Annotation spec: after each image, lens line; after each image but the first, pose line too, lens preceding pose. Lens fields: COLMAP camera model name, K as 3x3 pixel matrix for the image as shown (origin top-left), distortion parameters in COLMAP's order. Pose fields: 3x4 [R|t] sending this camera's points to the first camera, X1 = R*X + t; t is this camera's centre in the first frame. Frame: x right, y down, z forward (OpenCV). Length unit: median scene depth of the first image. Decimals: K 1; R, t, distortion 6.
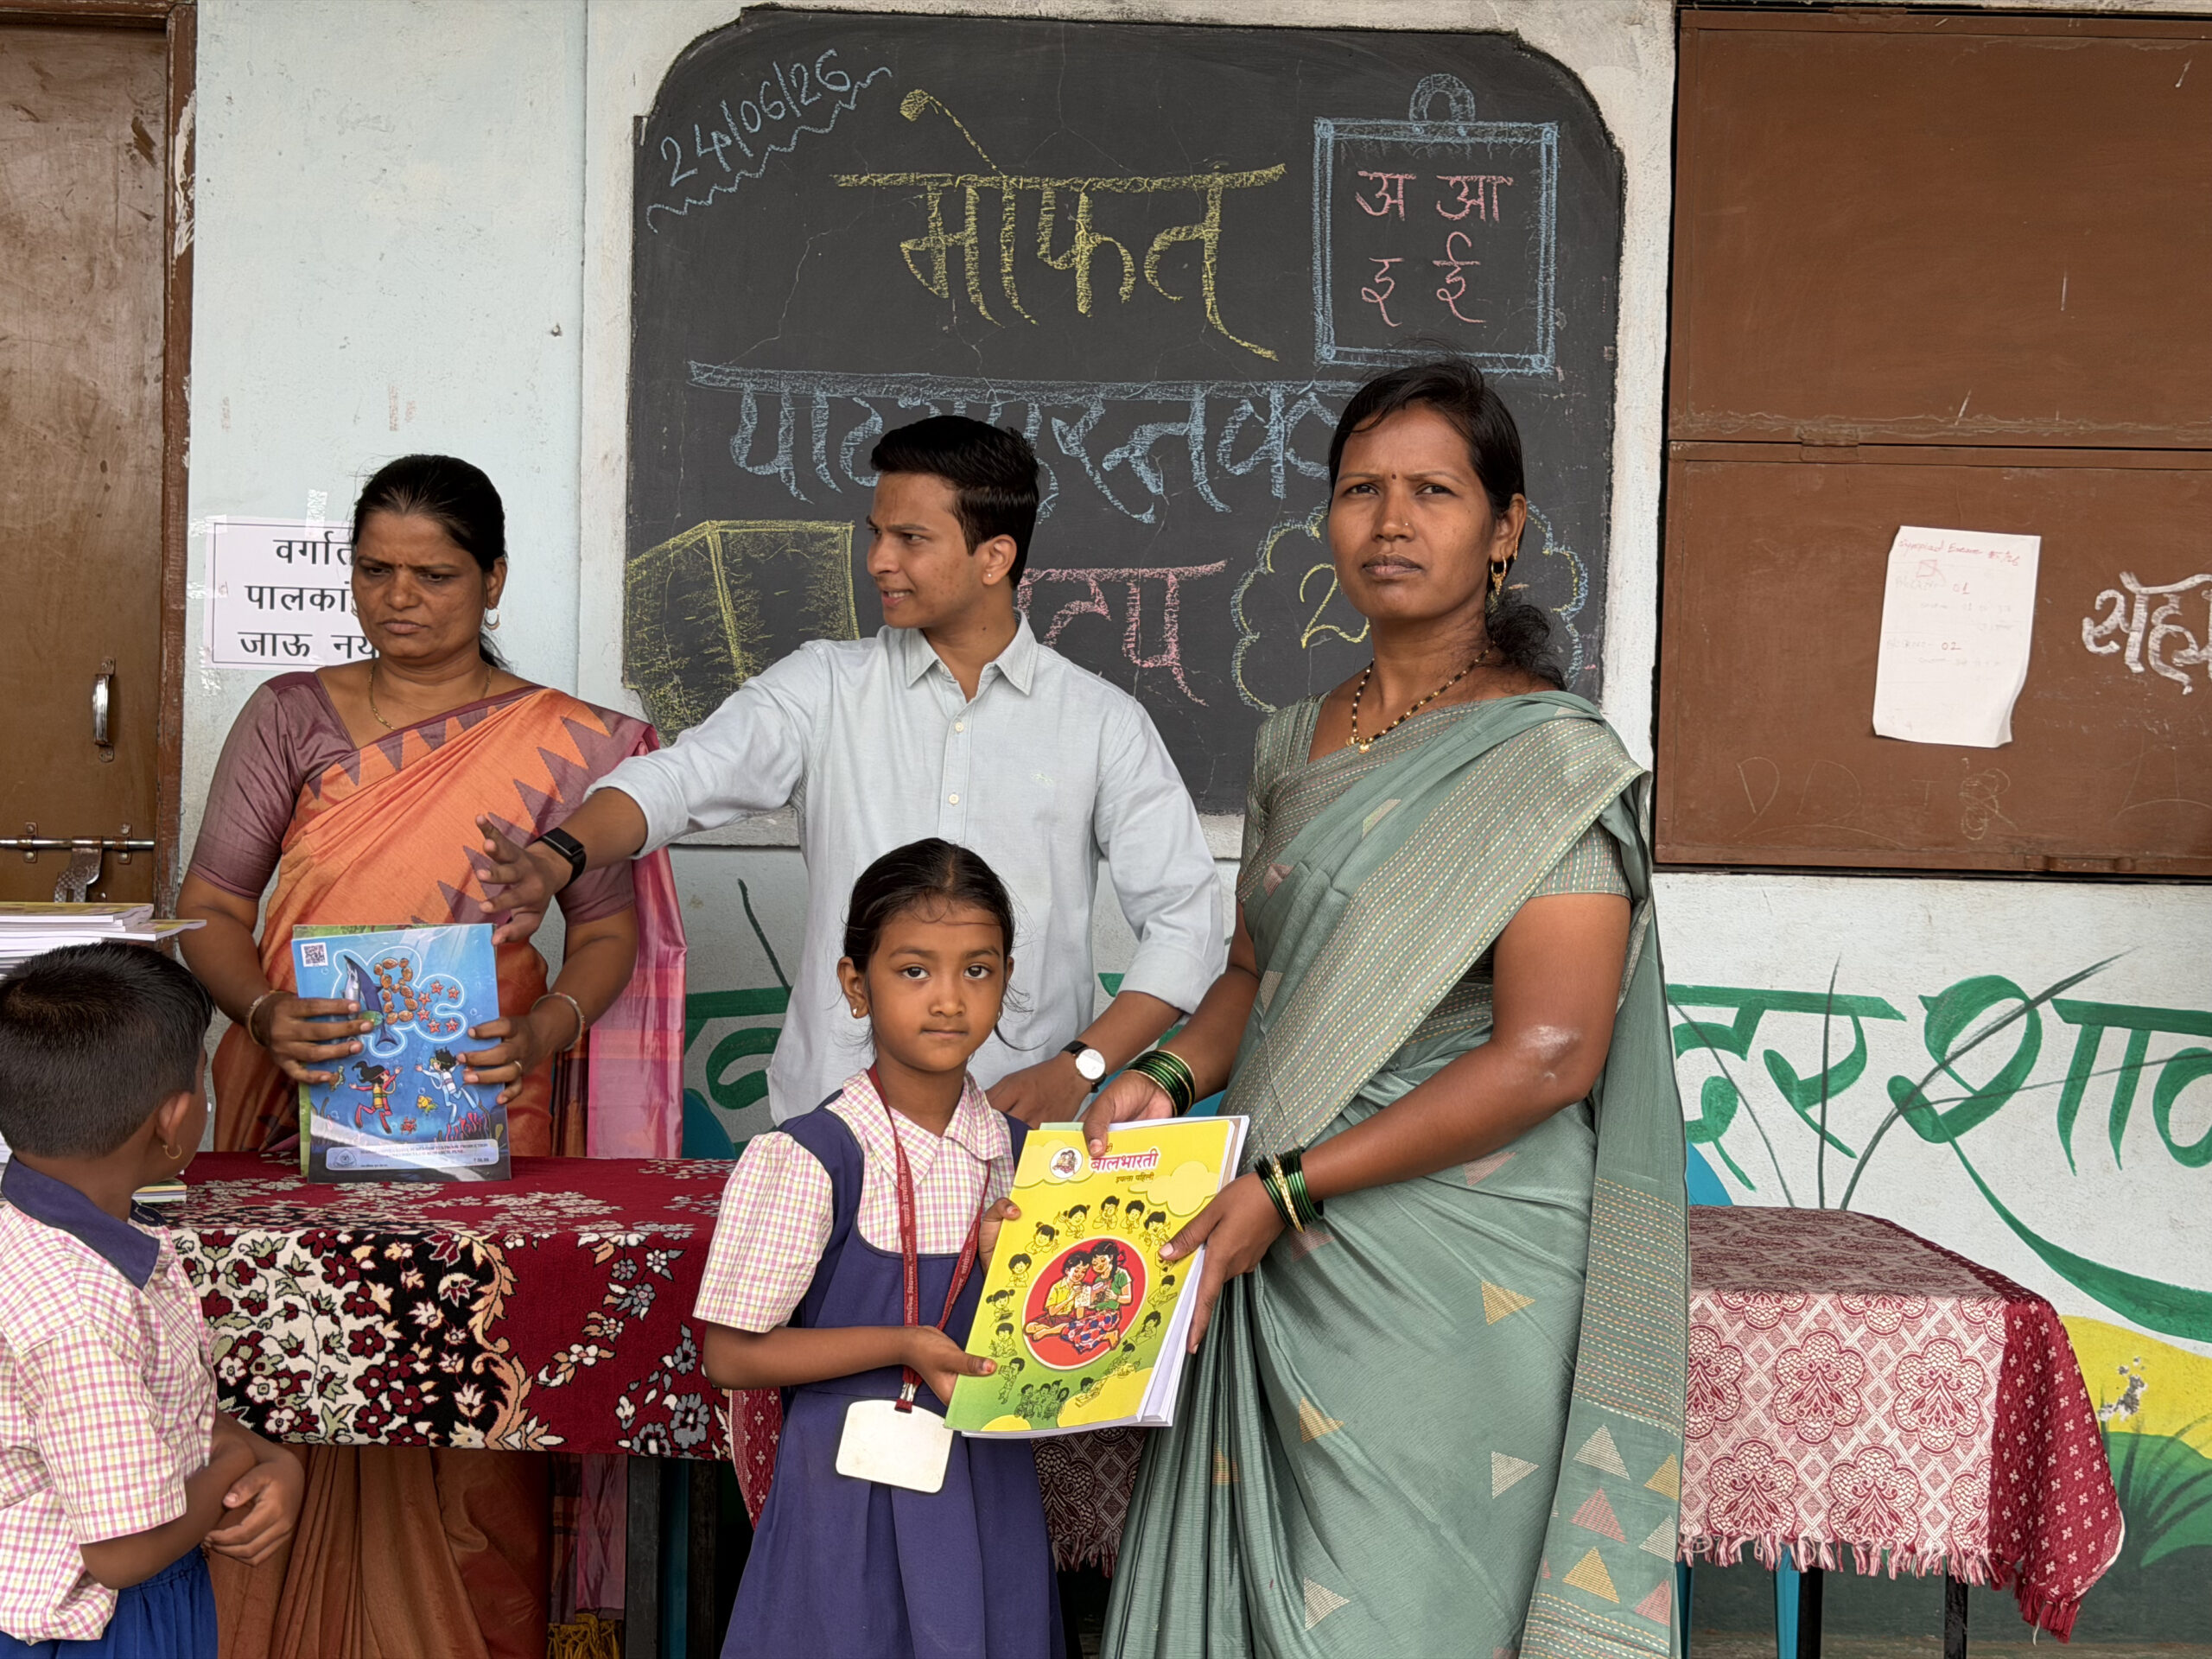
lens RADIAL K [[3097.7, 0, 1117.9], [0, 3097.7, 845.8], [0, 0, 1]] dist [0.121651, 0.000000]
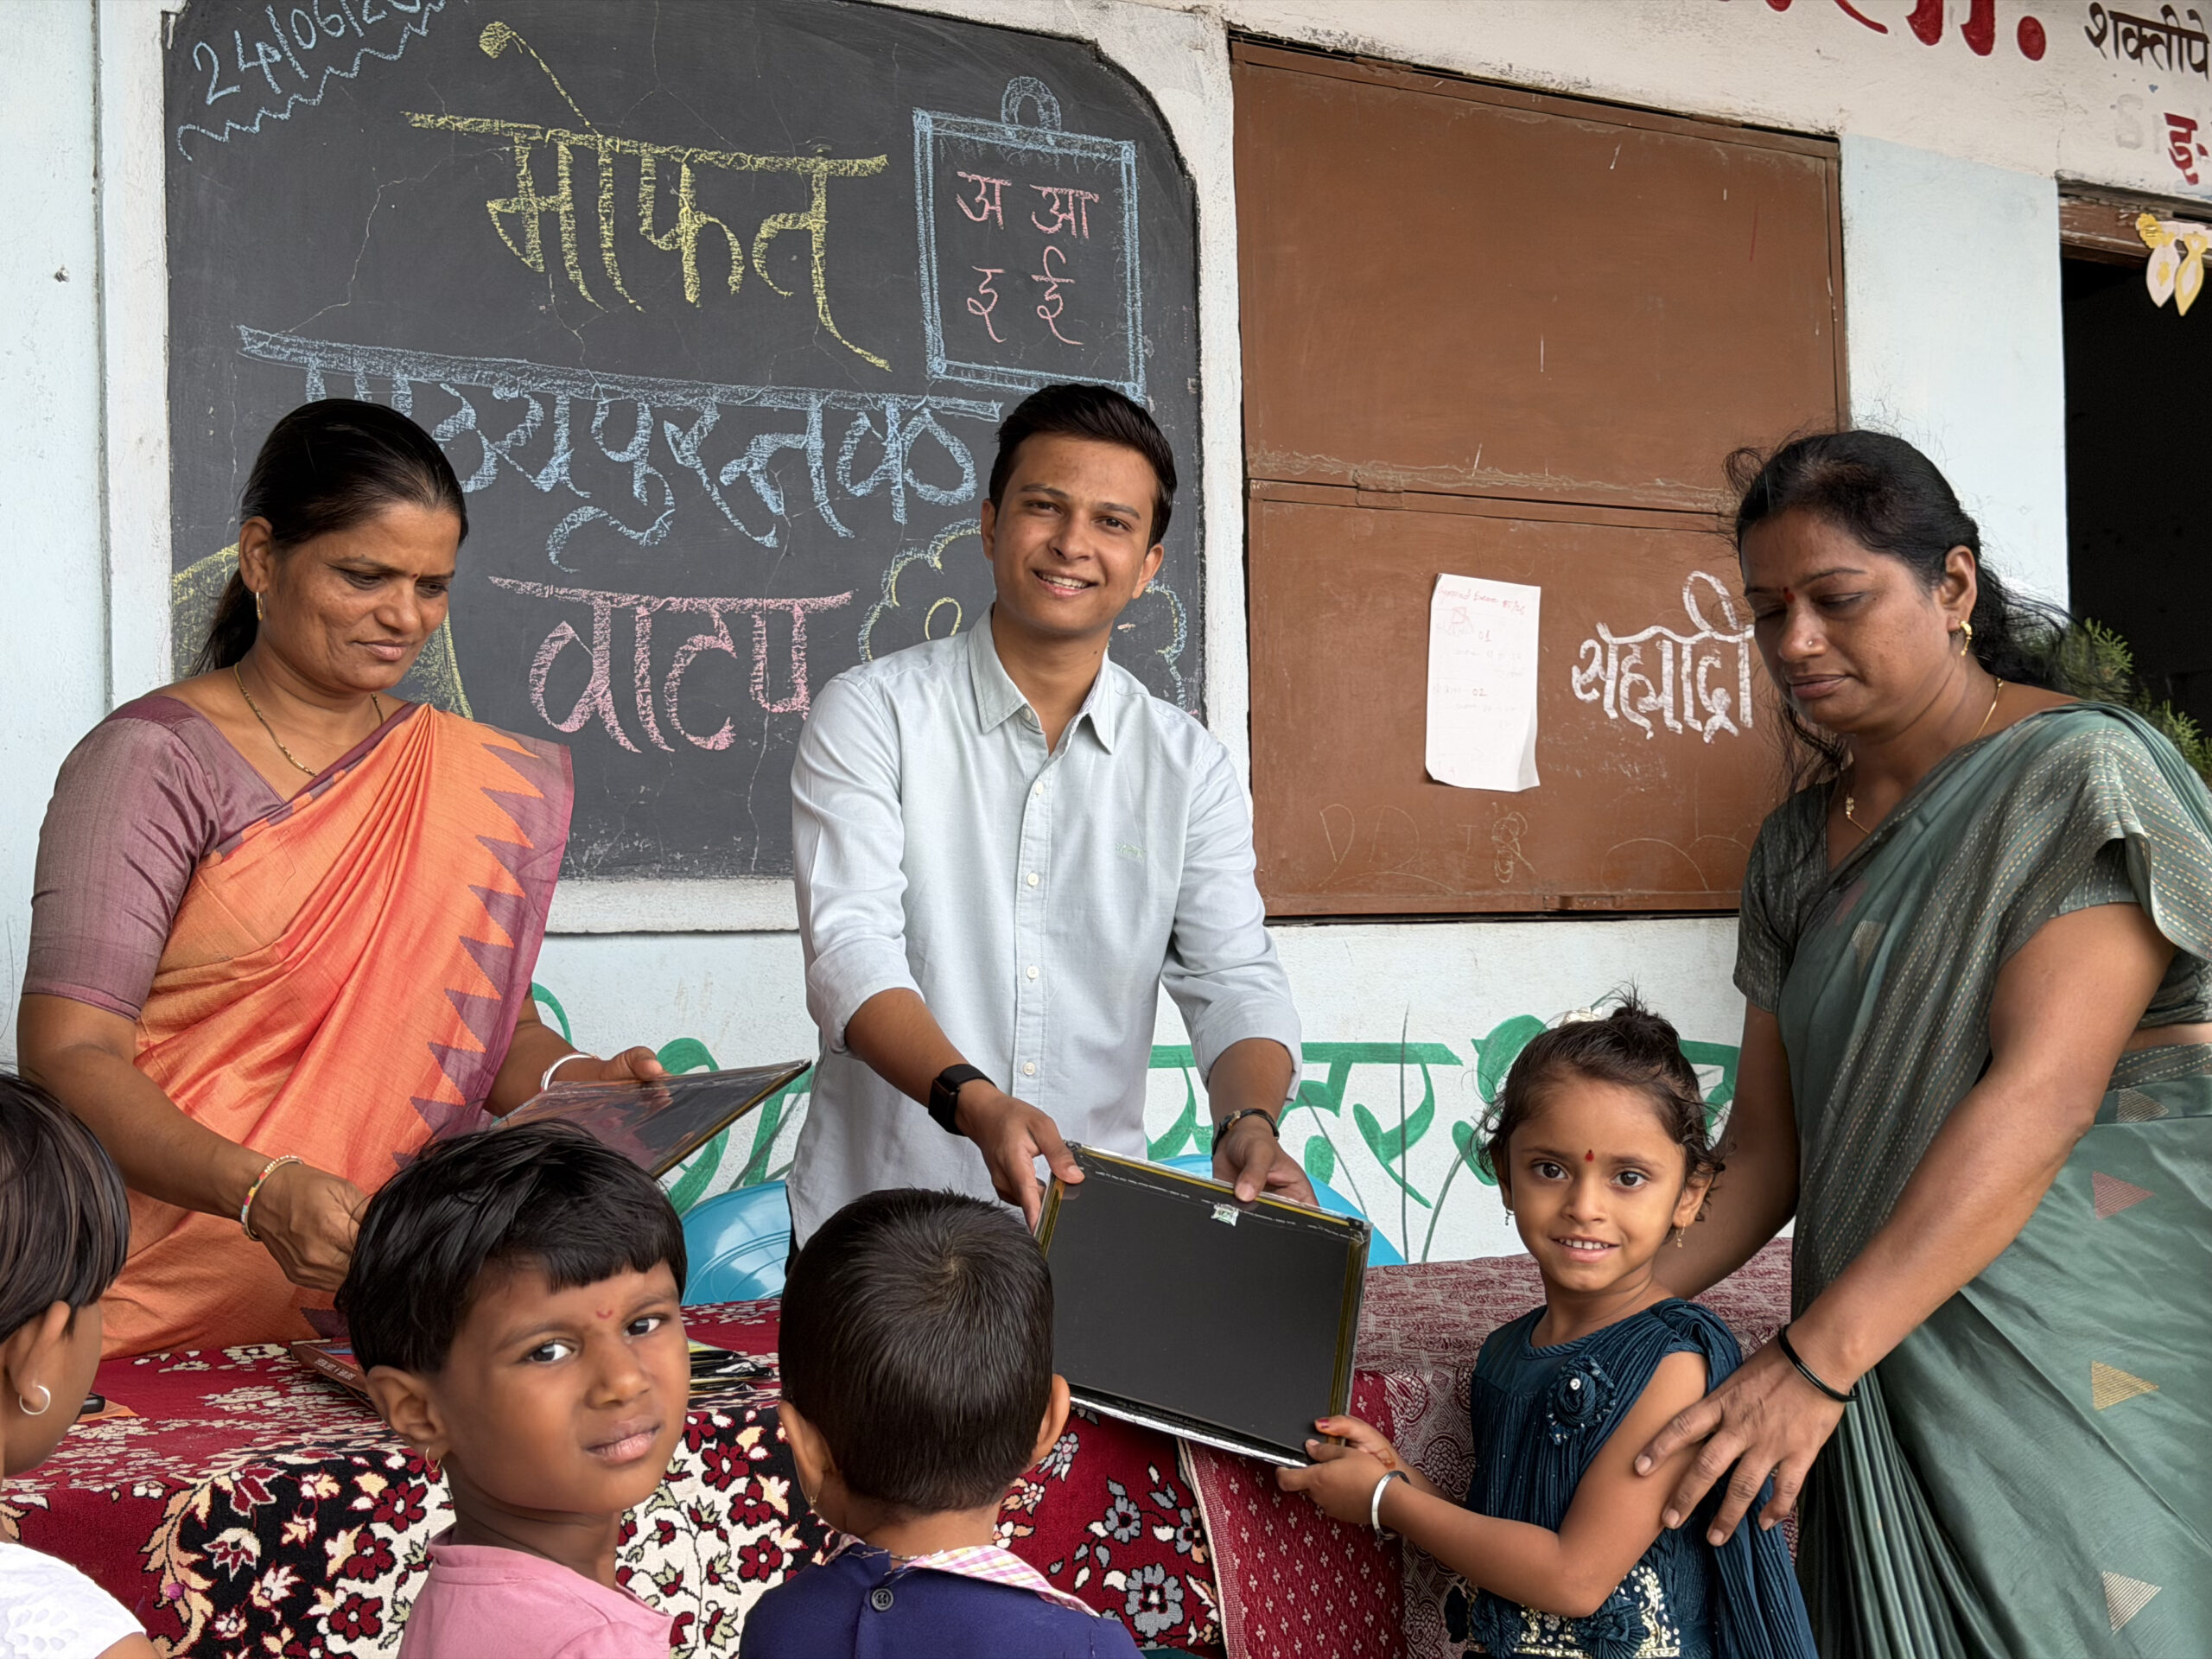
lens RADIAL K [[3097.7, 0, 1102.7], [0, 3097.7, 814.7], [0, 0, 1]] dist [0.121651, 0.000000]
pose [[0.841672, -0.019268, 0.539645, -0.383282], [0.050827, 0.997753, -0.043648, 0.013623], [-0.537591, 0.064166, 0.840761, 0.222594]]
